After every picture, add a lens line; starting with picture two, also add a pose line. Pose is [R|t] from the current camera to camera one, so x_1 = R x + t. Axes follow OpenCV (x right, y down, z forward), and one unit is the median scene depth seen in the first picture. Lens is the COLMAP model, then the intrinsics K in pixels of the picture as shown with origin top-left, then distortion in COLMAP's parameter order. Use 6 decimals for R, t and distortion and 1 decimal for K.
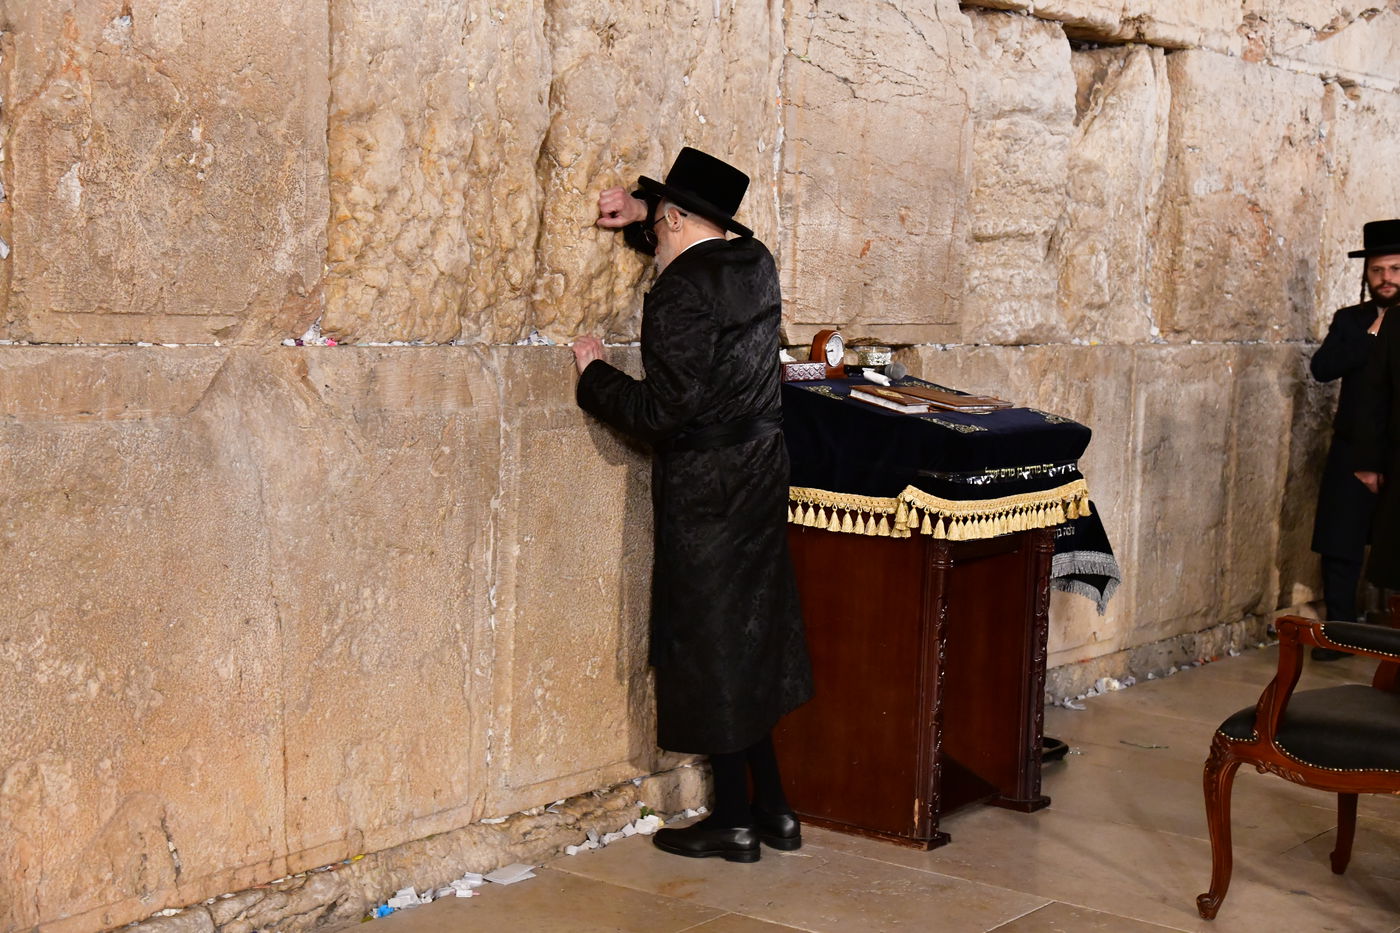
lens RADIAL K [[2217.9, 0, 700.0], [0, 2217.9, 466.5], [0, 0, 1]] dist [0.311277, 0.344192]
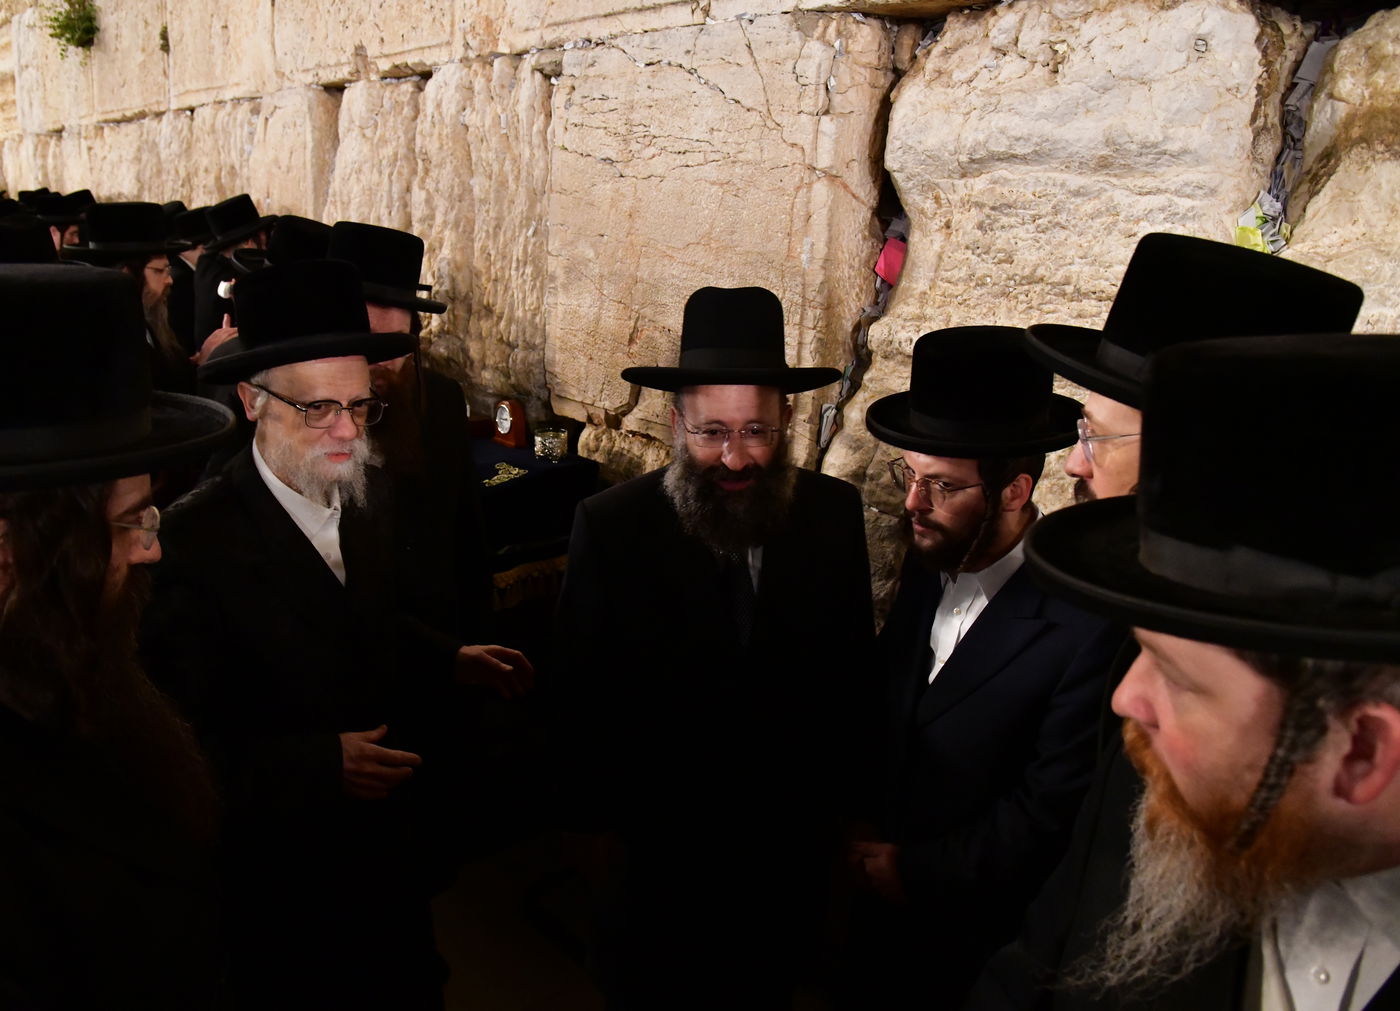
lens RADIAL K [[1014.3, 0, 700.0], [0, 1014.3, 505.5], [0, 0, 1]] dist [-0.056922, -0.000389]
pose [[-0.207654, 0.202209, -0.957074, 0.528793], [-0.159193, 0.958372, 0.237023, -0.145127], [0.965162, 0.201579, -0.166819, 1.194391]]
